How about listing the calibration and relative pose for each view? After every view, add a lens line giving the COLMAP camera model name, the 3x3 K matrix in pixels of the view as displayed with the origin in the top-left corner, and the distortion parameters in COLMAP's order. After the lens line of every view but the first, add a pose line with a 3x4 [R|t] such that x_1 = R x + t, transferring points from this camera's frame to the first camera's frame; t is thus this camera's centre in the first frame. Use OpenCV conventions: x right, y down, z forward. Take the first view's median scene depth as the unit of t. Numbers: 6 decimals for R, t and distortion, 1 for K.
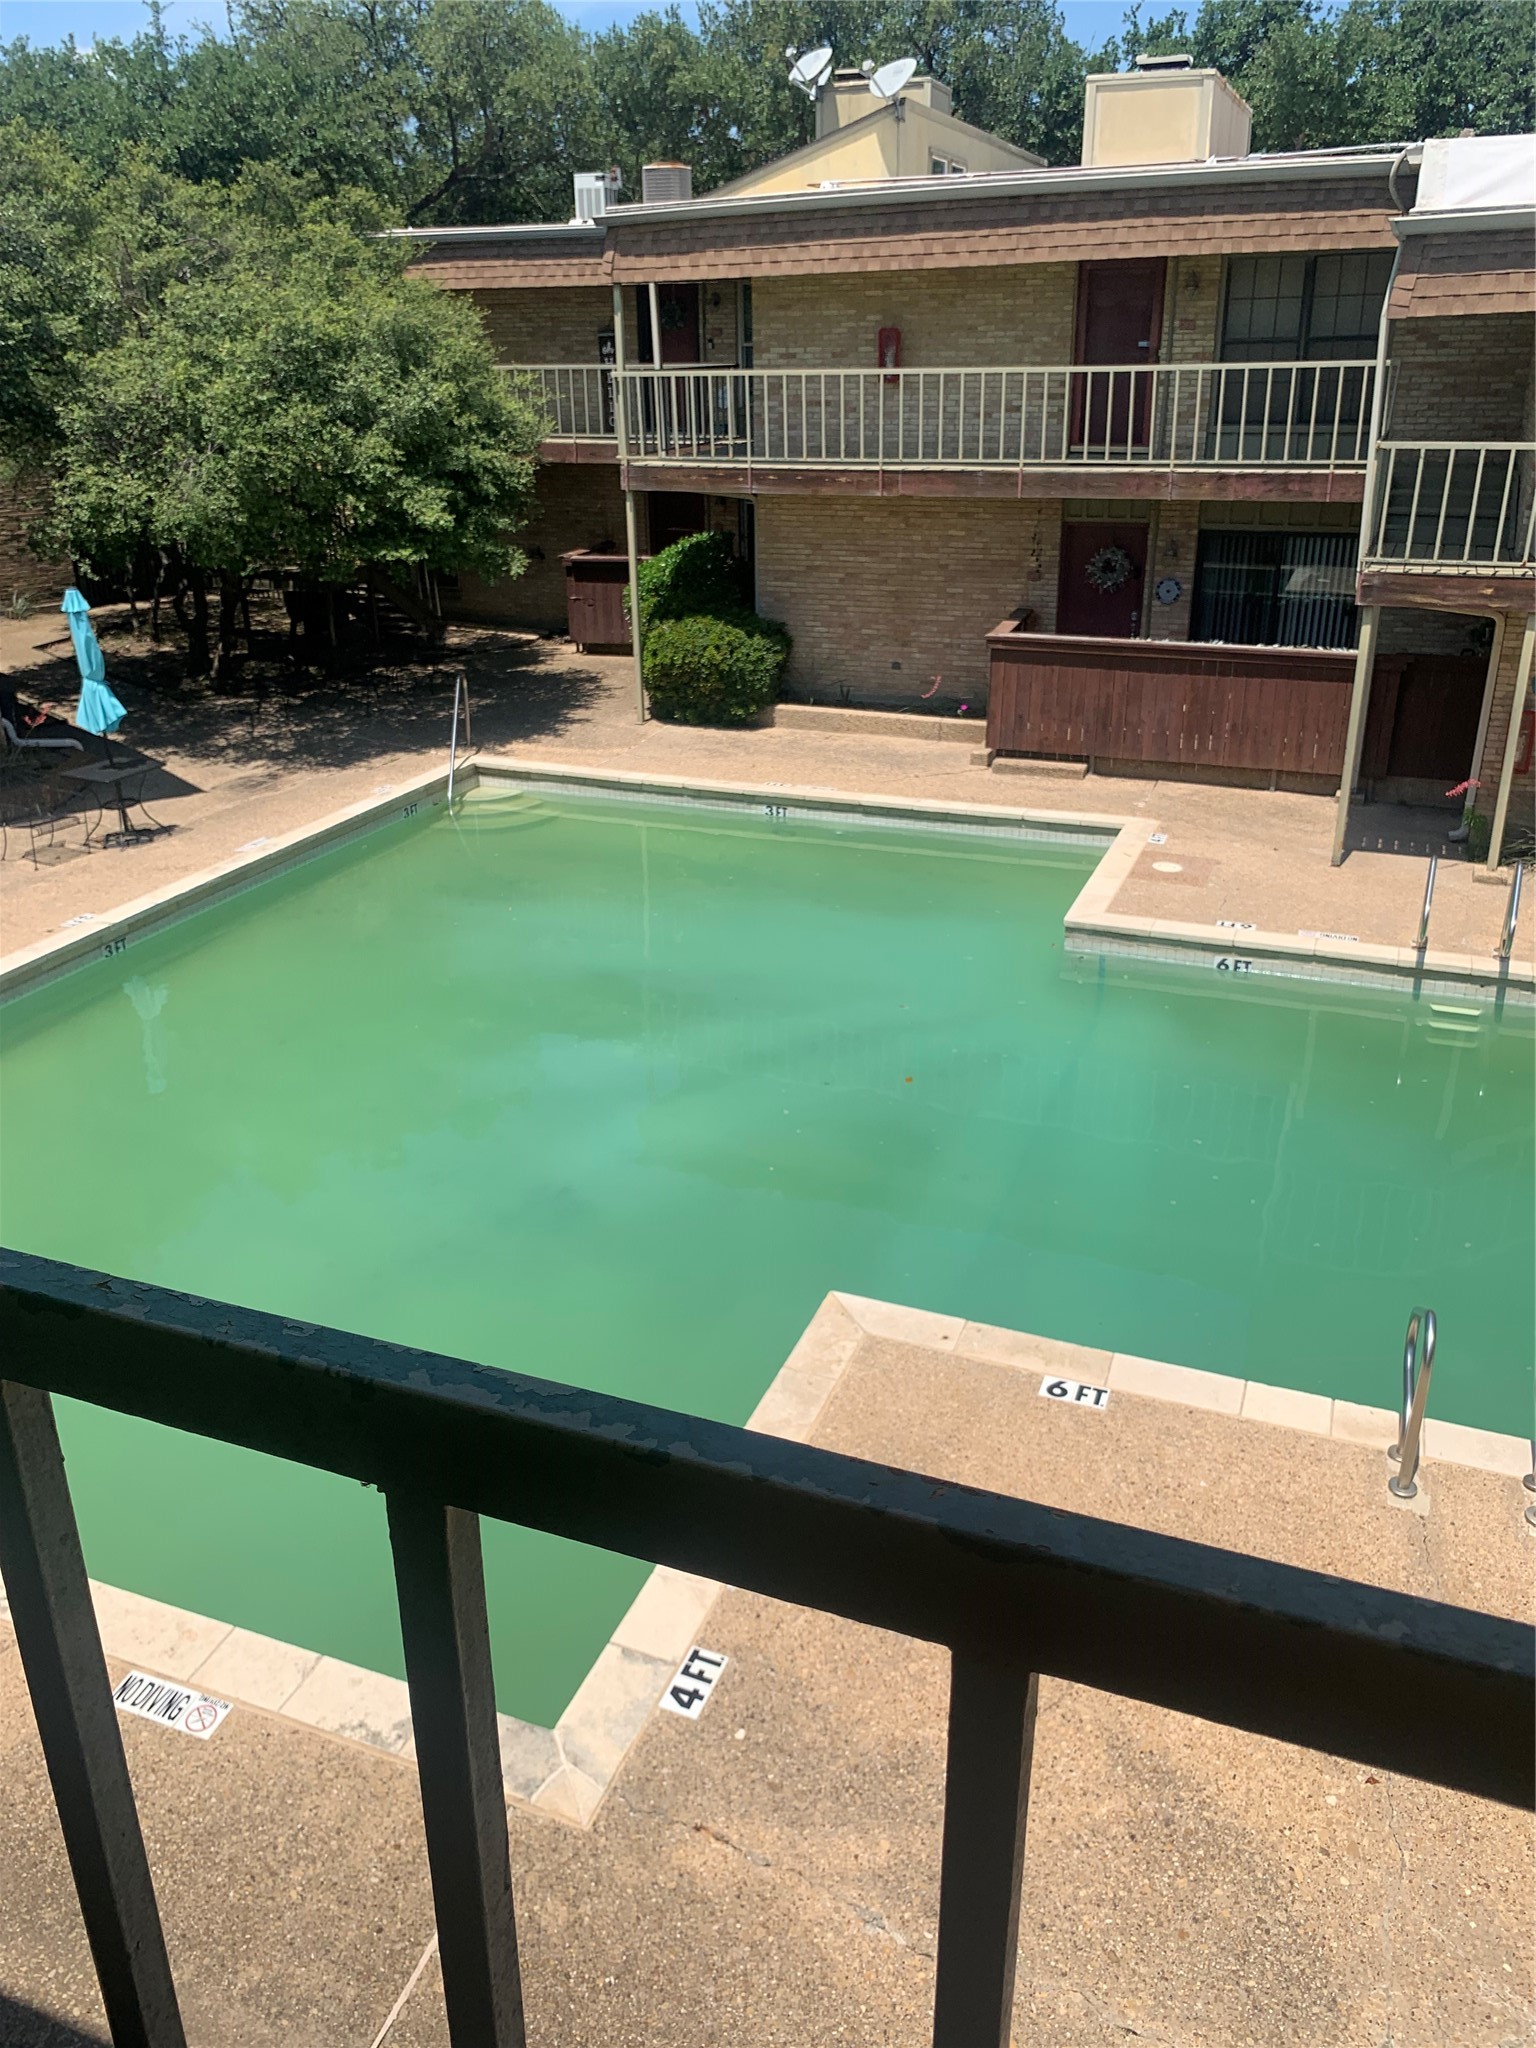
lens RADIAL K [[1594.5, 0, 761.9], [0, 1594.5, 1020.9], [0, 0, 1]] dist [0.040102, -0.034930]
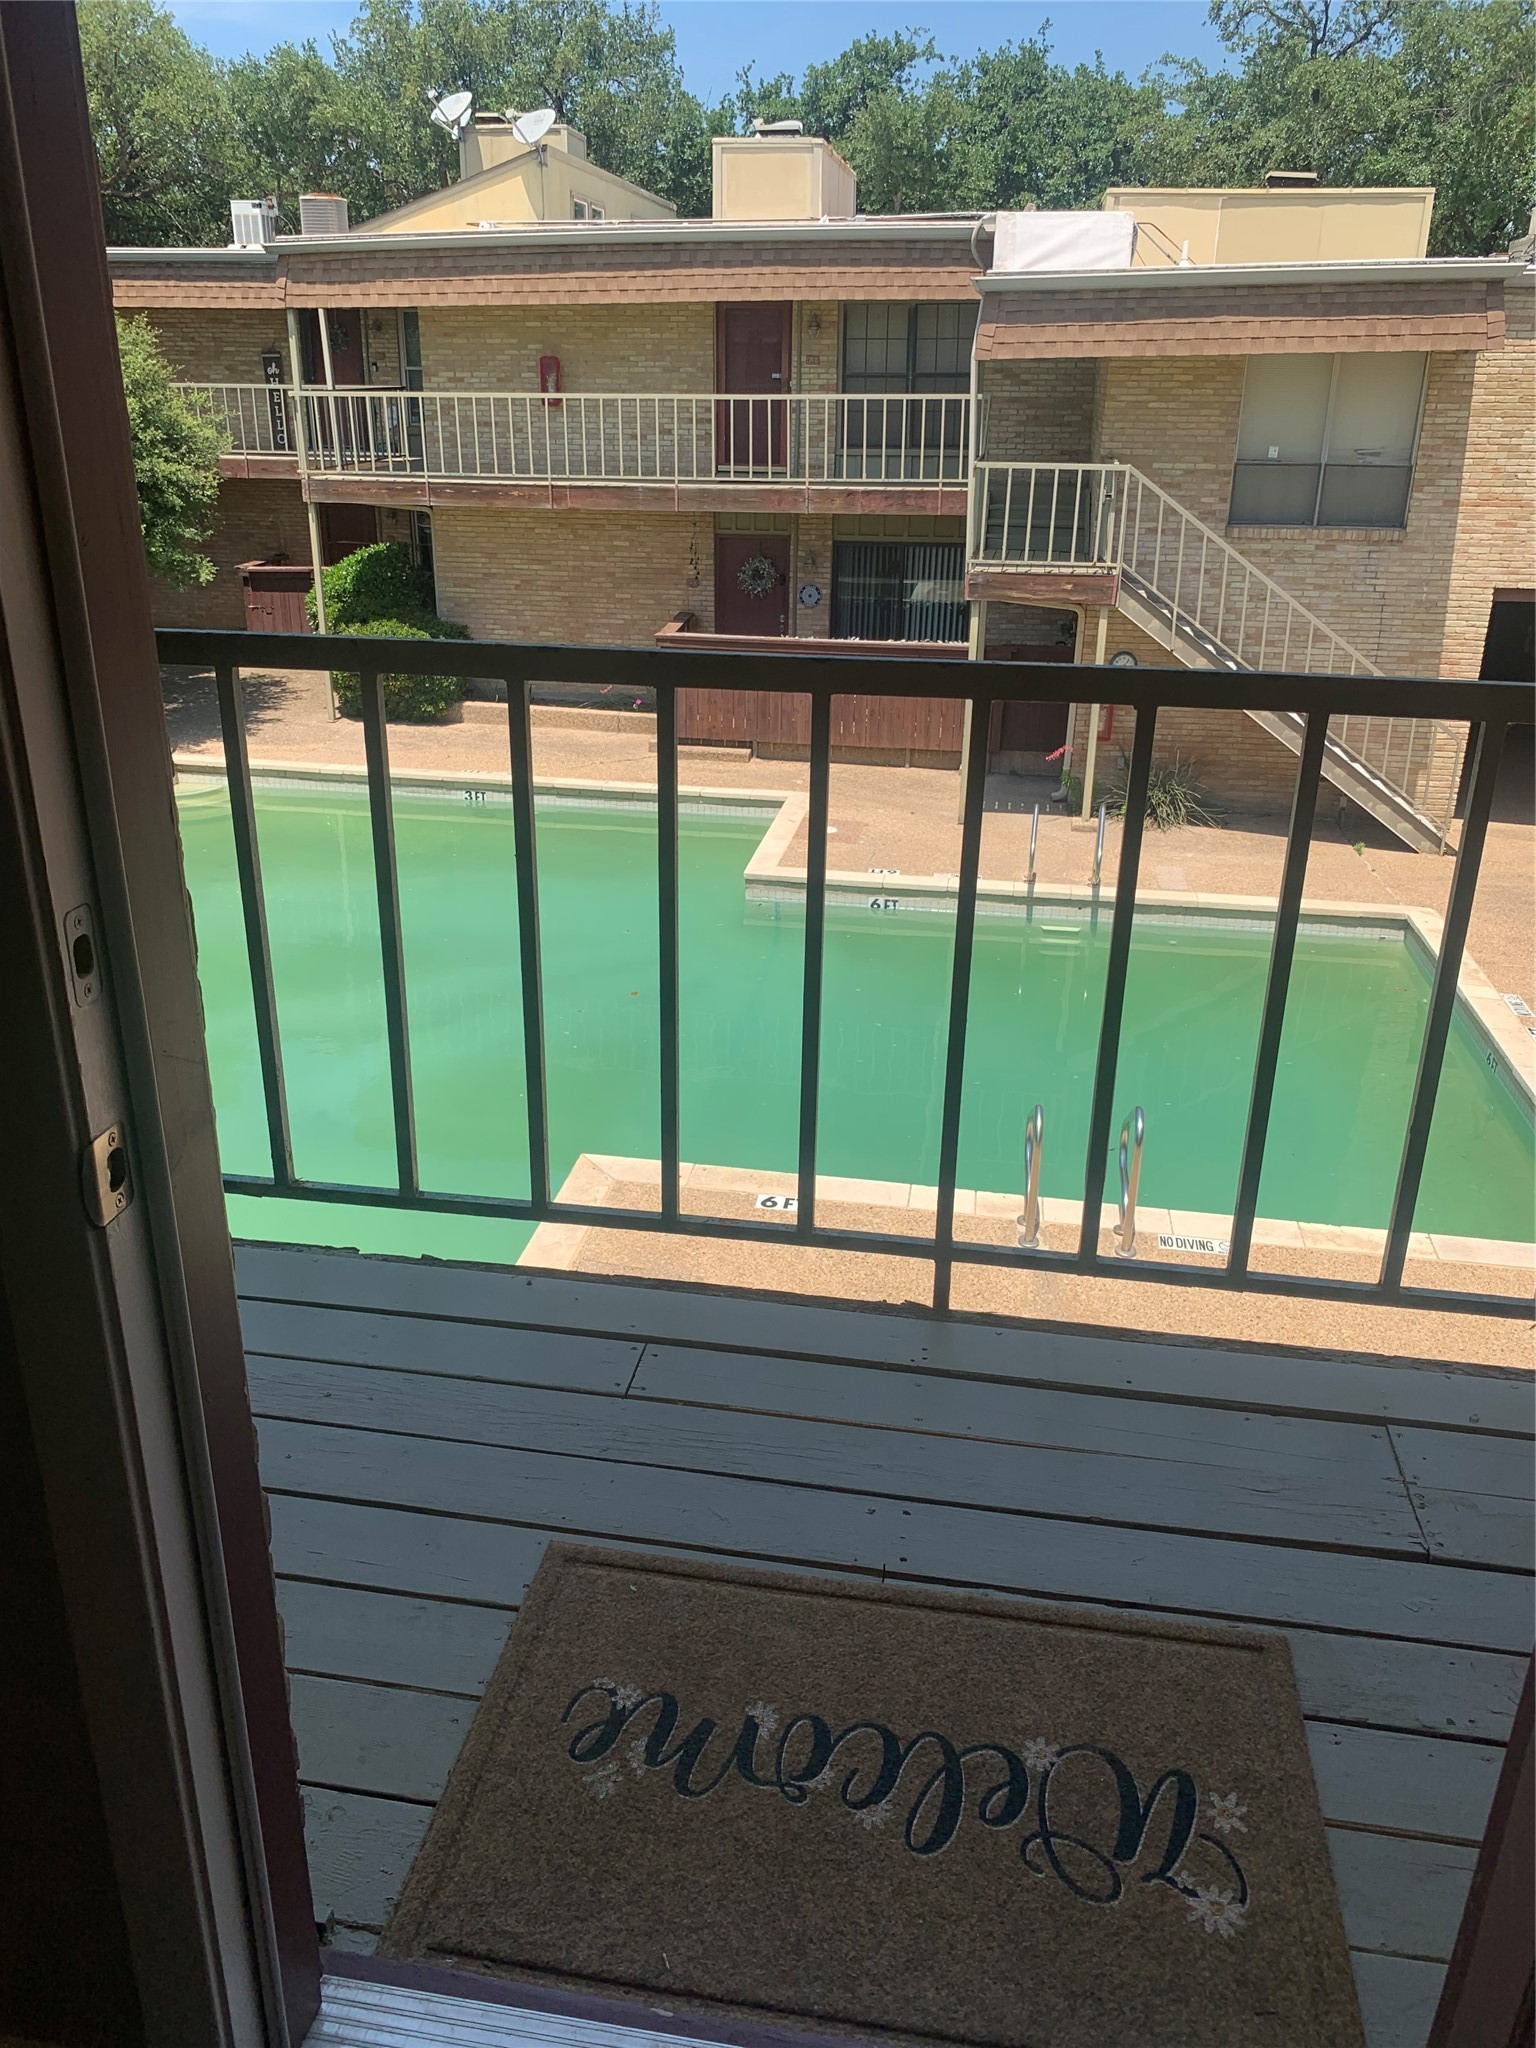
lens RADIAL K [[1594.5, 0, 721.0], [0, 1594.5, 1037.2], [0, 0, 1]] dist [0.040102, -0.034930]
pose [[0.981817, -0.055292, 0.181598, -0.030797], [0.056282, 0.998415, -0.000301, 0.040741], [-0.181294, 0.010516, 0.983373, -0.097279]]
